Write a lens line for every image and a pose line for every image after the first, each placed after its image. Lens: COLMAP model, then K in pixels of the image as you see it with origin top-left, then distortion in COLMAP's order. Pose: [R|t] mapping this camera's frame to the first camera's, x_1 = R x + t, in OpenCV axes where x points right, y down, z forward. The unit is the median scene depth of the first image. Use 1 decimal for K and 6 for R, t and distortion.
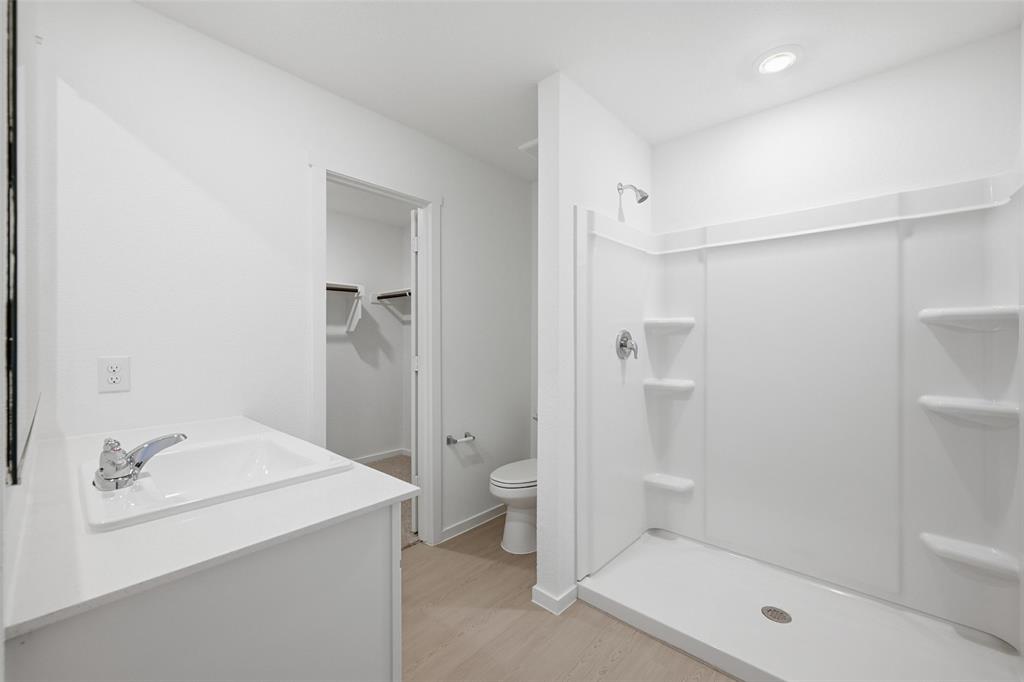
lens RADIAL K [[413.1, 0, 510.4], [0, 413.1, 342.1], [0, 0, 1]] dist [0.002591, 0.000277]
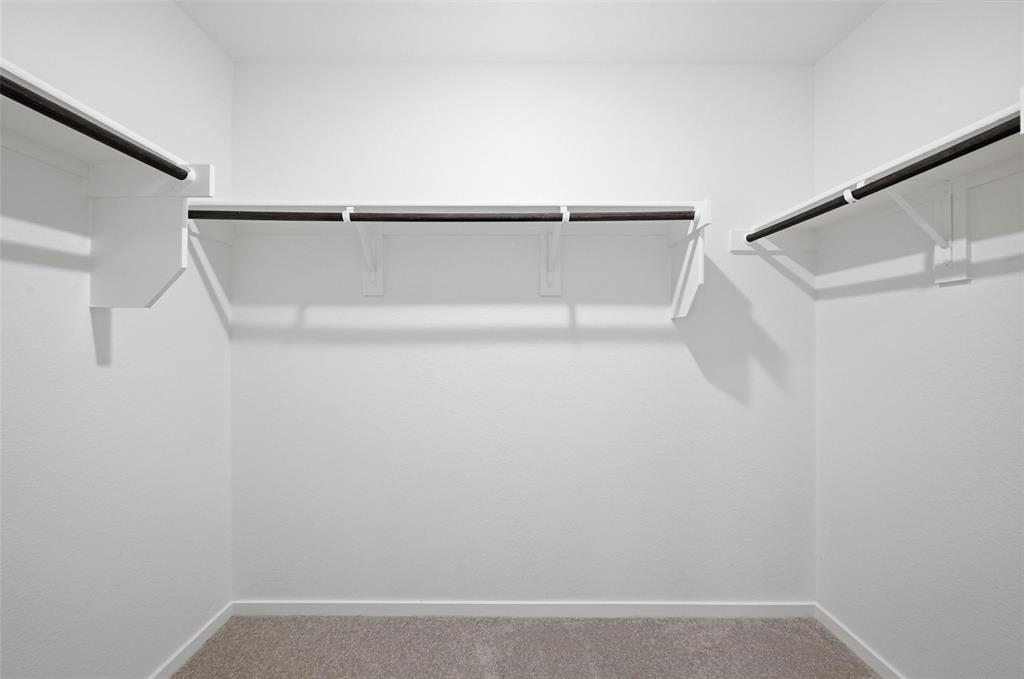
lens RADIAL K [[409.4, 0, 510.4], [0, 409.4, 338.7], [0, 0, 1]] dist [-0.000929, -0.000020]
pose [[0.674233, -0.000464, -0.738518, -0.183265], [-0.000970, 0.999998, -0.001514, -0.002413], [0.738518, 0.001737, 0.674232, 0.562320]]
